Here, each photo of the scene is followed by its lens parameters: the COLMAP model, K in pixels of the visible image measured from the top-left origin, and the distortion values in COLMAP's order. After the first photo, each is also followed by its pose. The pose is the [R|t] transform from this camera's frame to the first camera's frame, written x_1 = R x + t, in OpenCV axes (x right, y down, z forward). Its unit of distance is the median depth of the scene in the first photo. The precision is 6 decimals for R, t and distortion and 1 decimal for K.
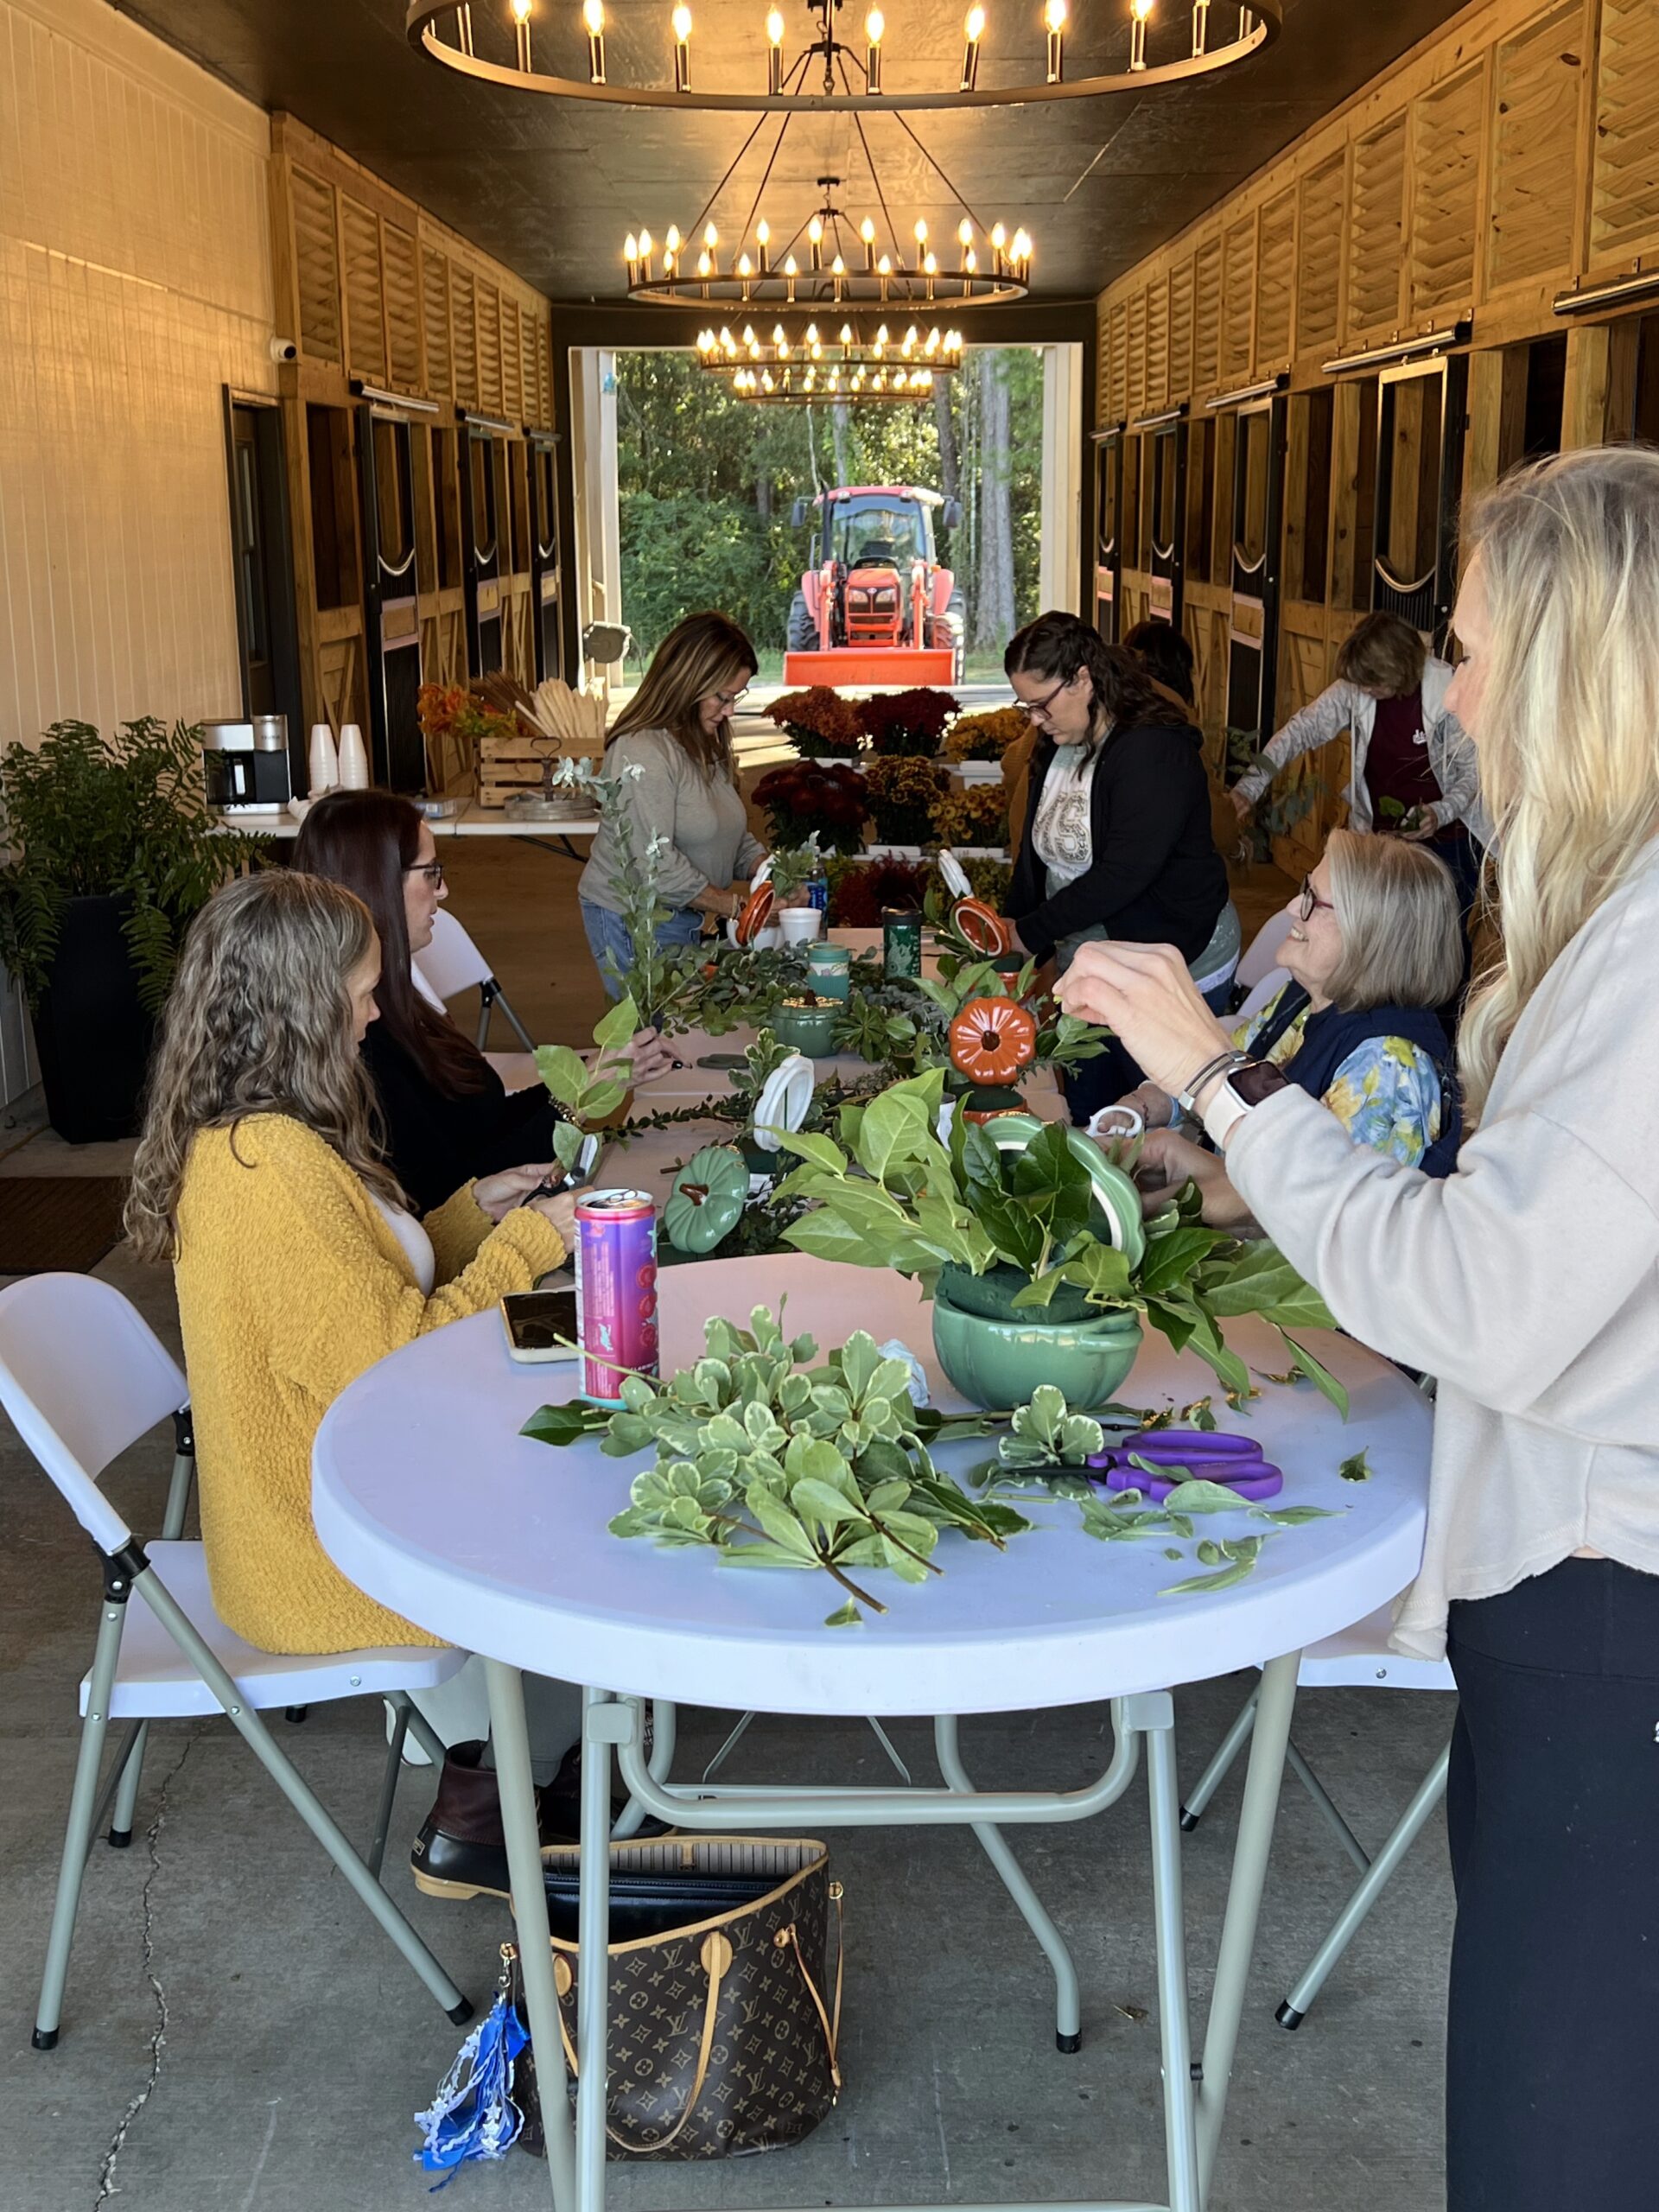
lens RADIAL K [[2614.1, 0, 829.5], [0, 2614.1, 1106.0], [0, 0, 1]] dist [0.135983, -0.401383]
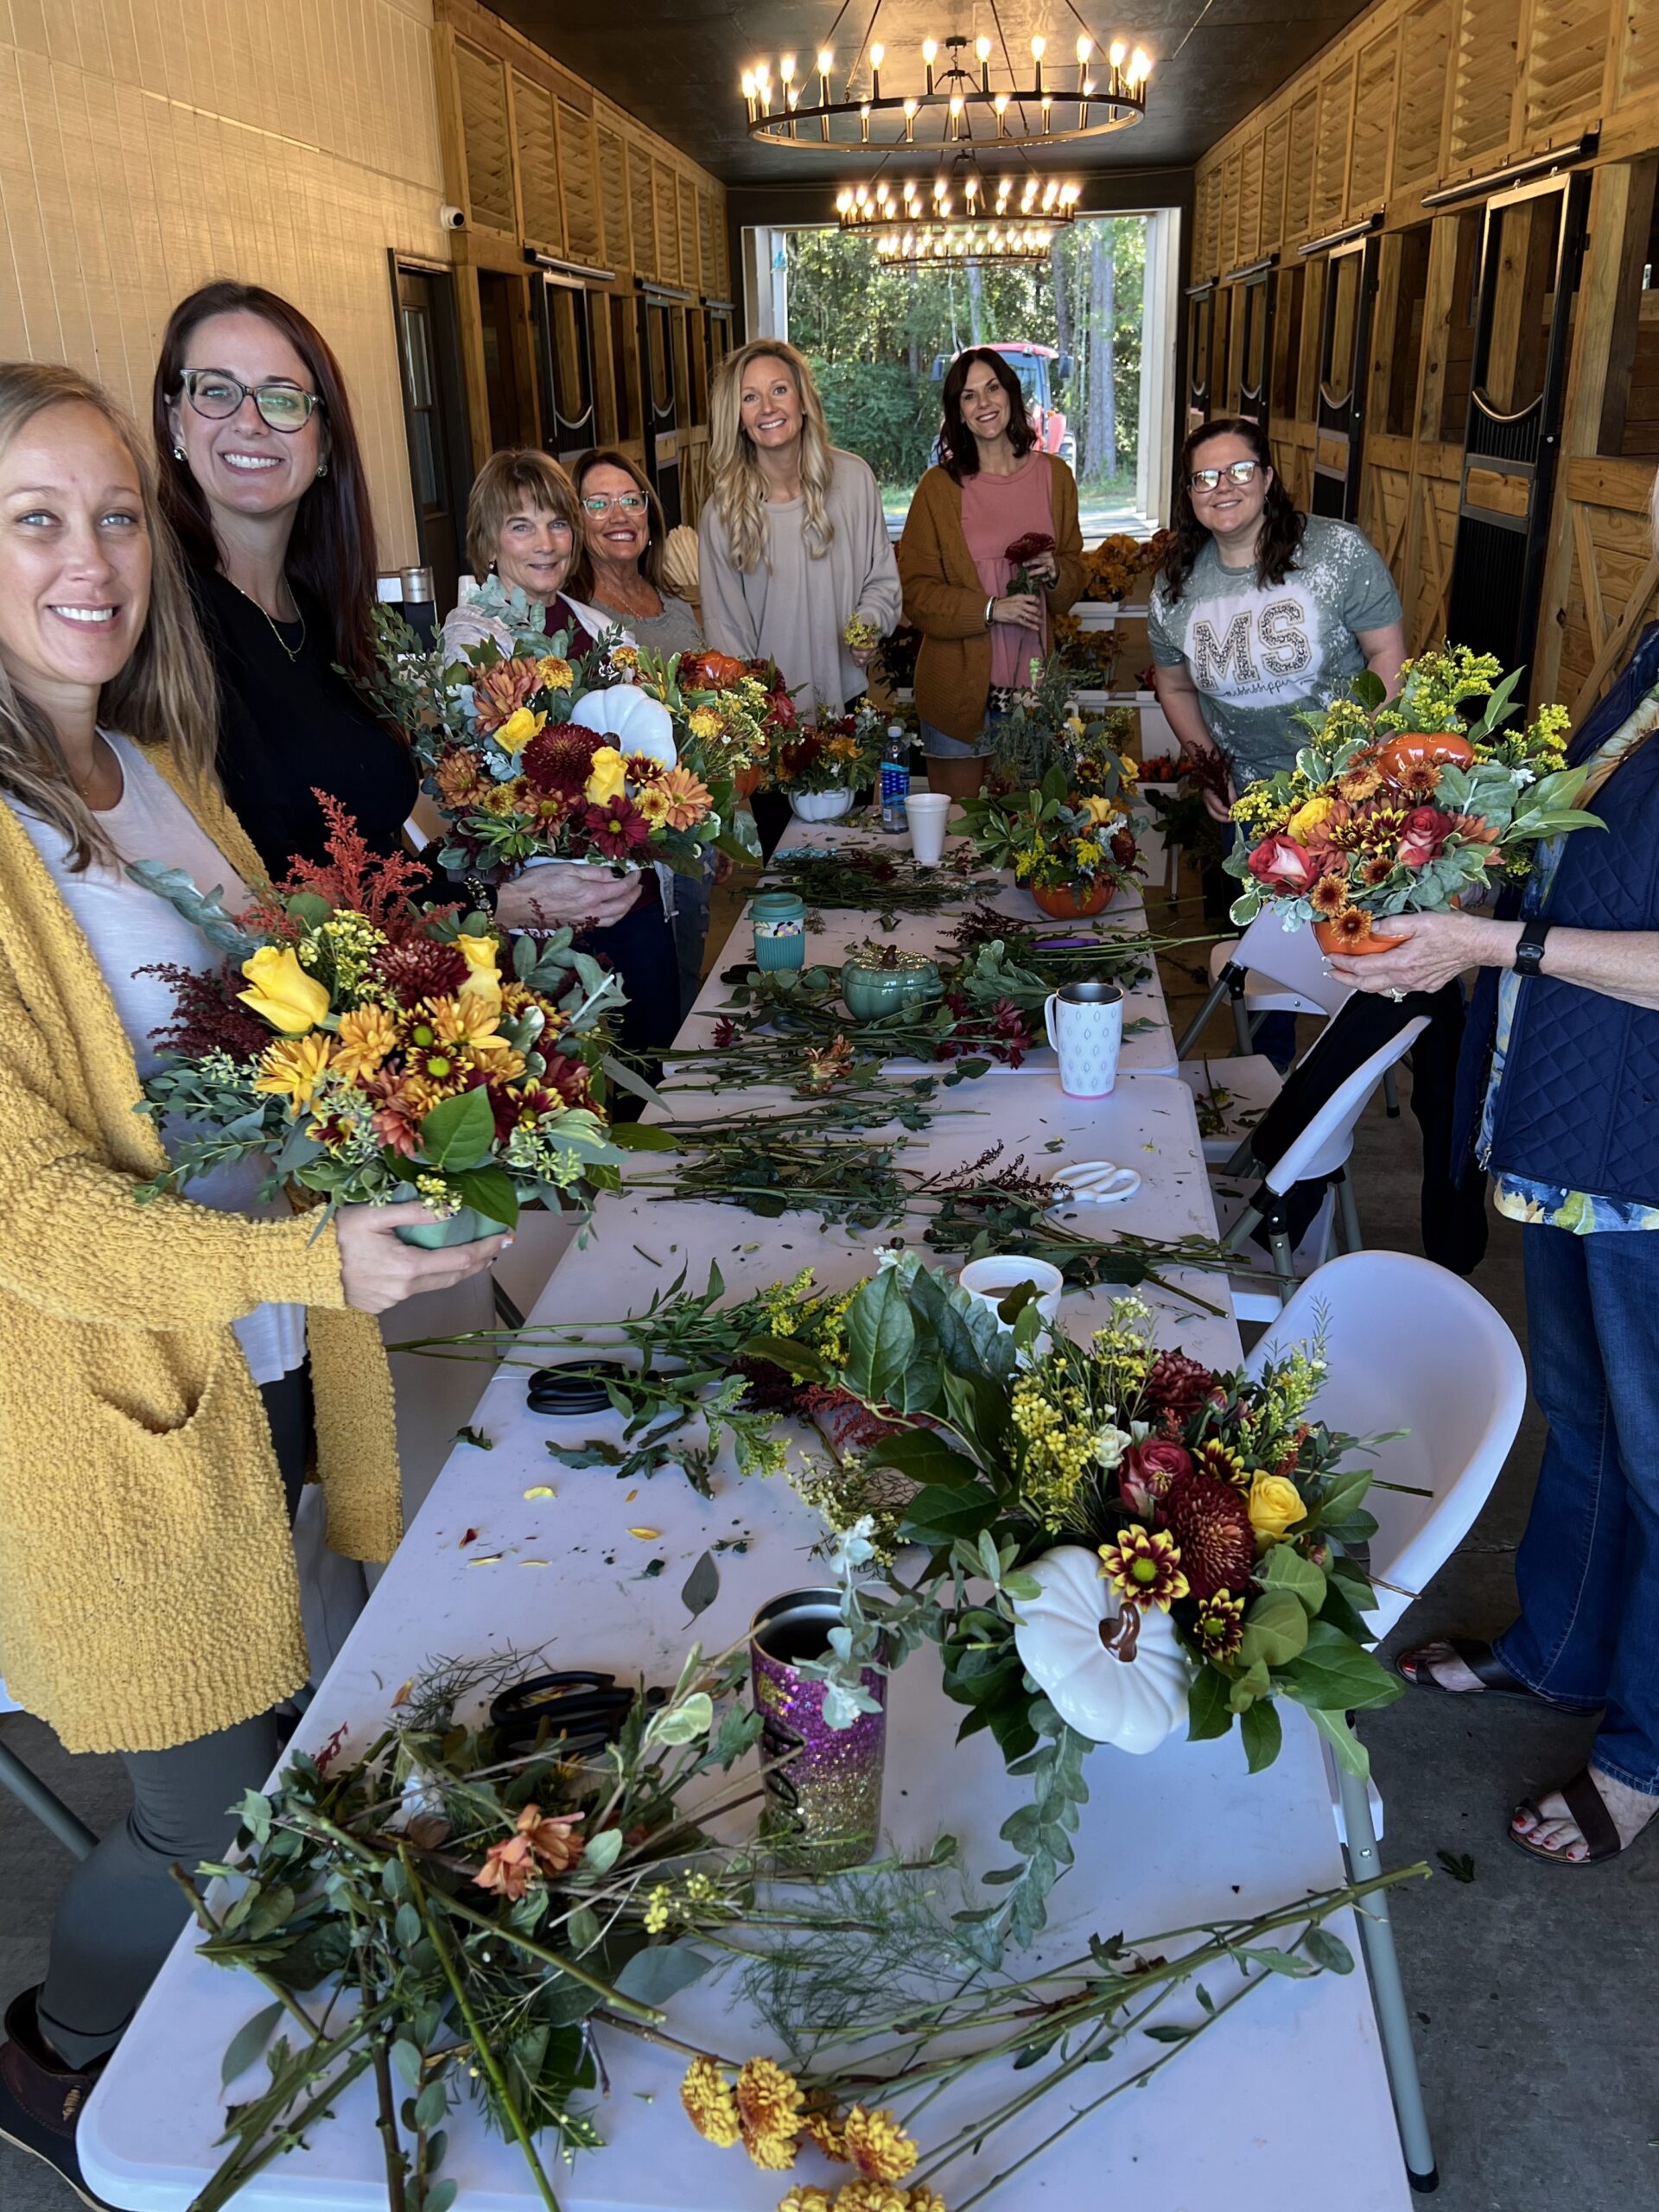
lens RADIAL K [[1898.7, 0, 800.2], [0, 1898.7, 1152.2], [0, 0, 1]] dist [-0.002338, 0.014439]
pose [[0.996242, 0.009557, -0.086090, 0.007323], [0.004812, 0.986252, 0.165178, -0.027569], [0.086485, -0.164972, 0.982499, 0.146068]]
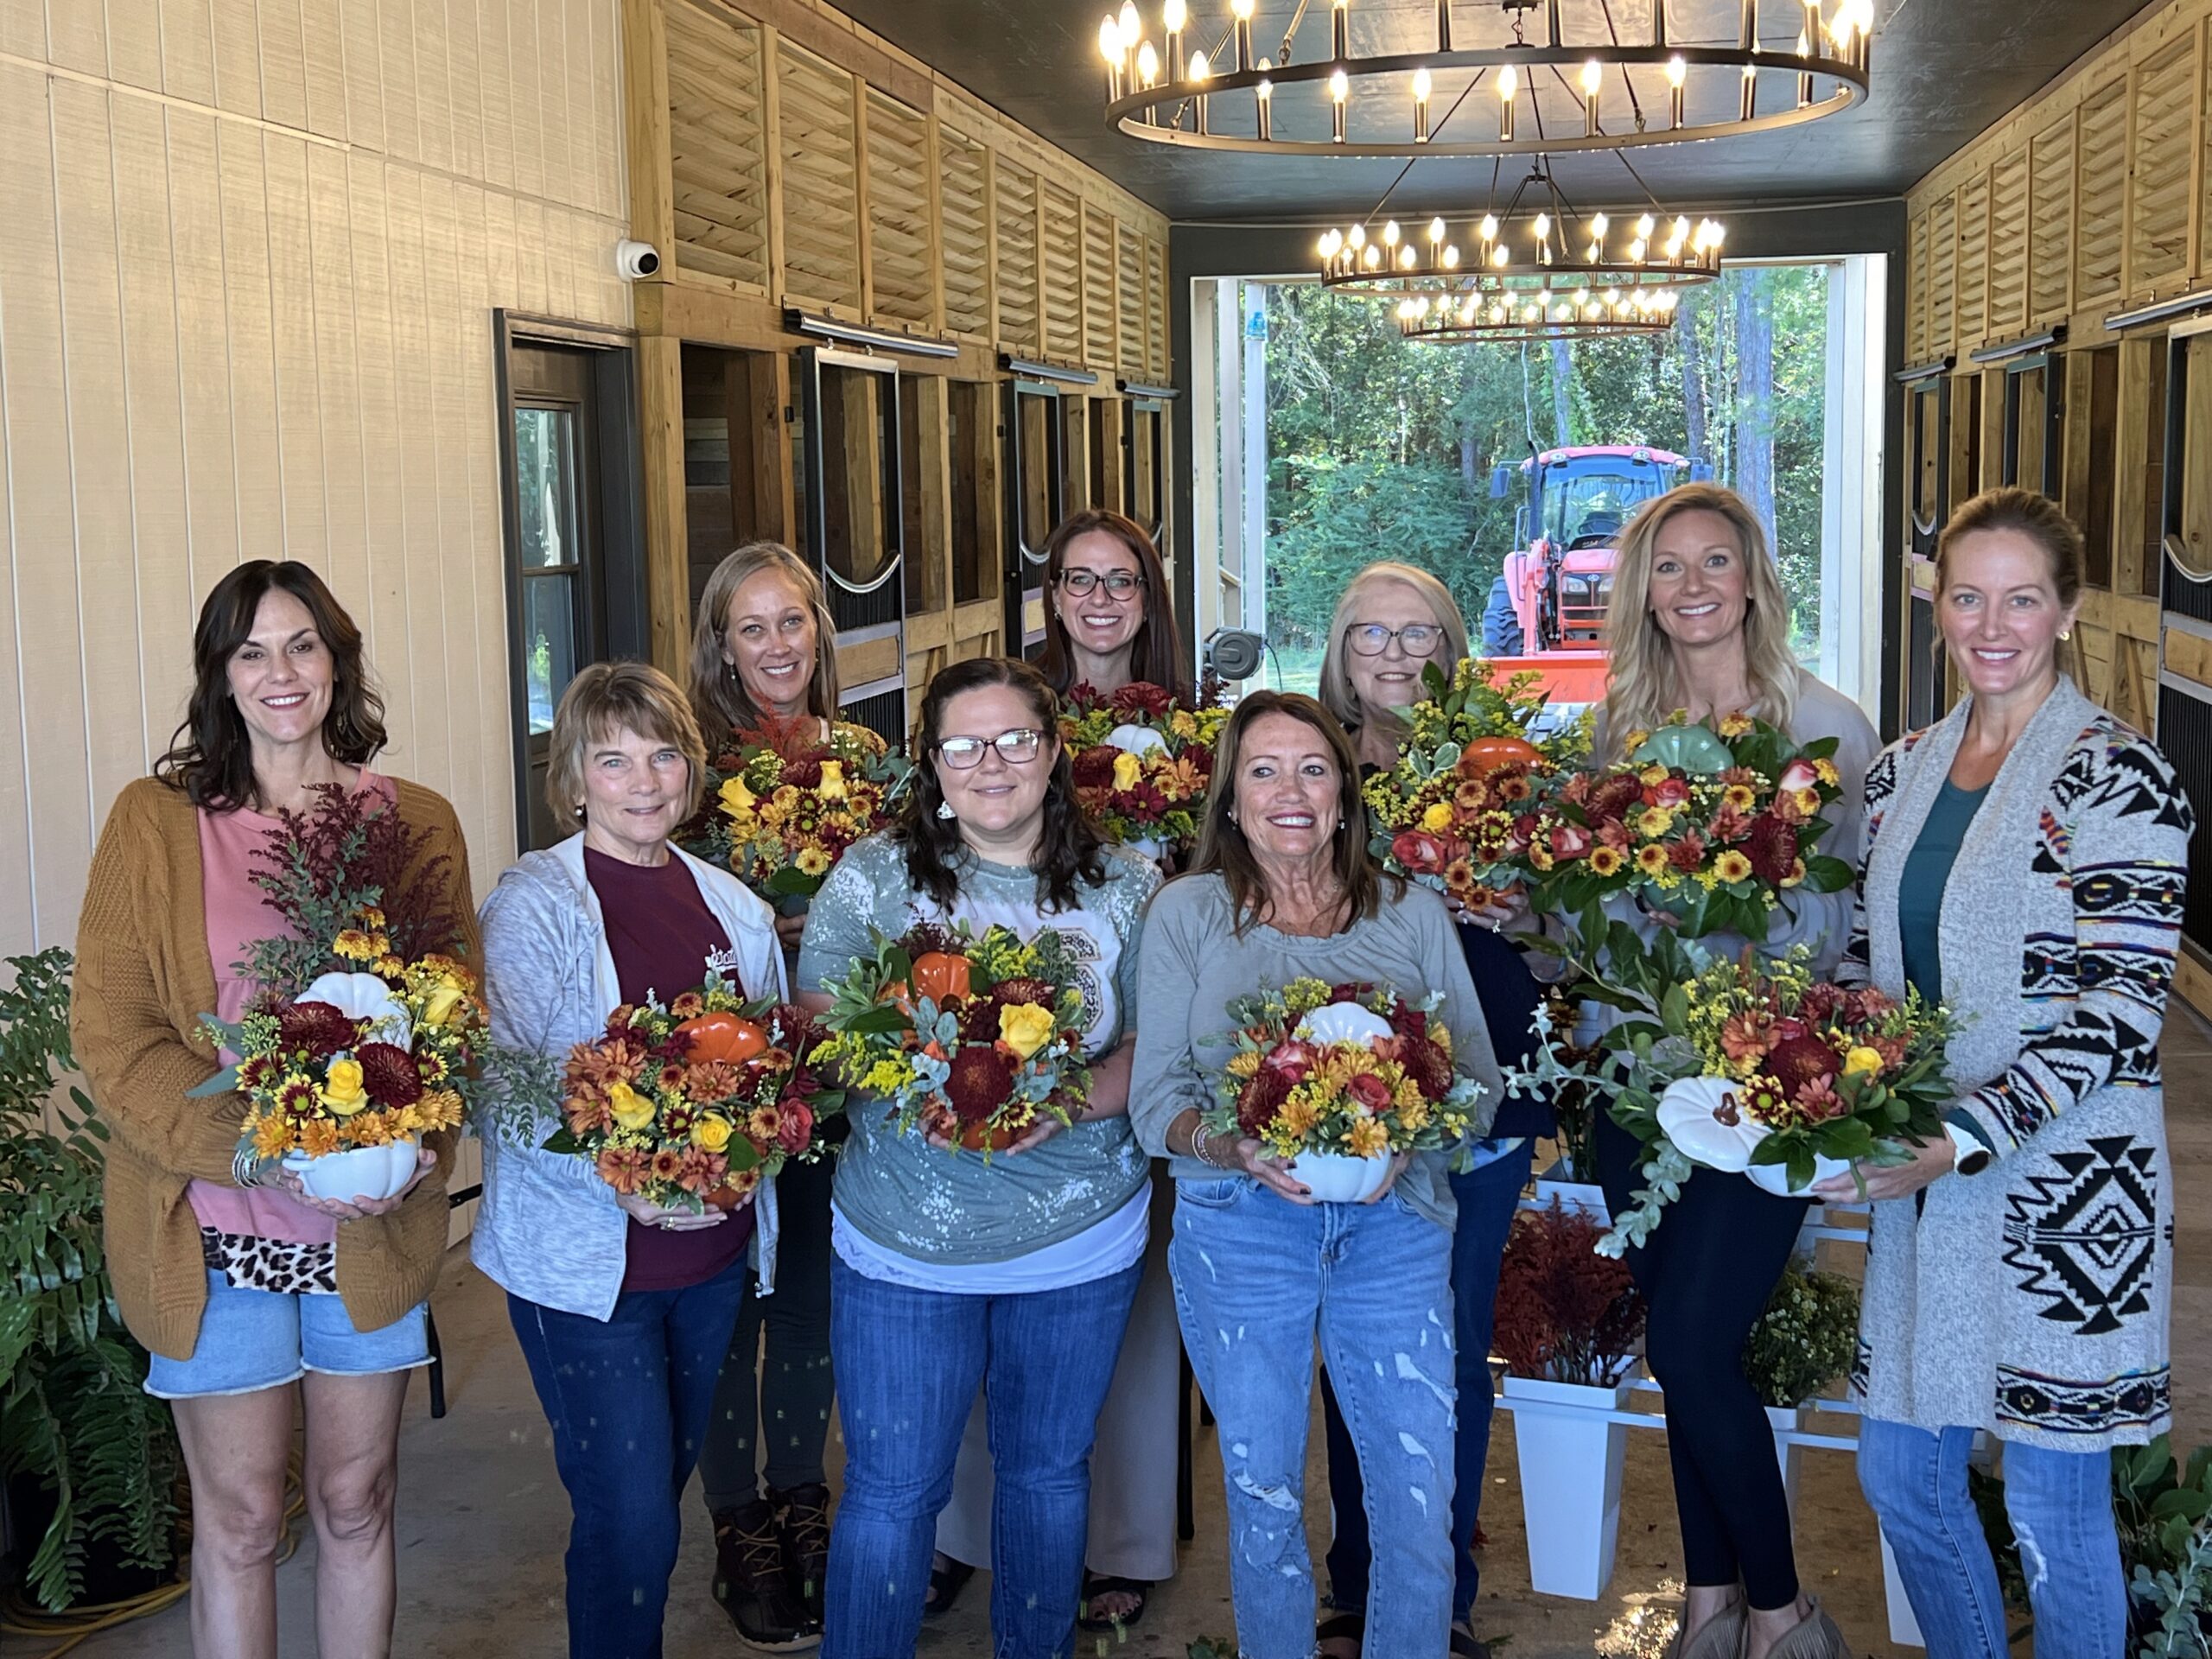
lens RADIAL K [[2845.7, 0, 1106.0], [0, 2845.7, 829.5], [0, 0, 1]] dist [0.194475, -0.611898]
pose [[0.987840, 0.011249, -0.155066, 0.011533], [-0.026273, 0.995113, -0.095180, -0.072741], [0.153238, 0.098097, 0.983308, 0.293879]]
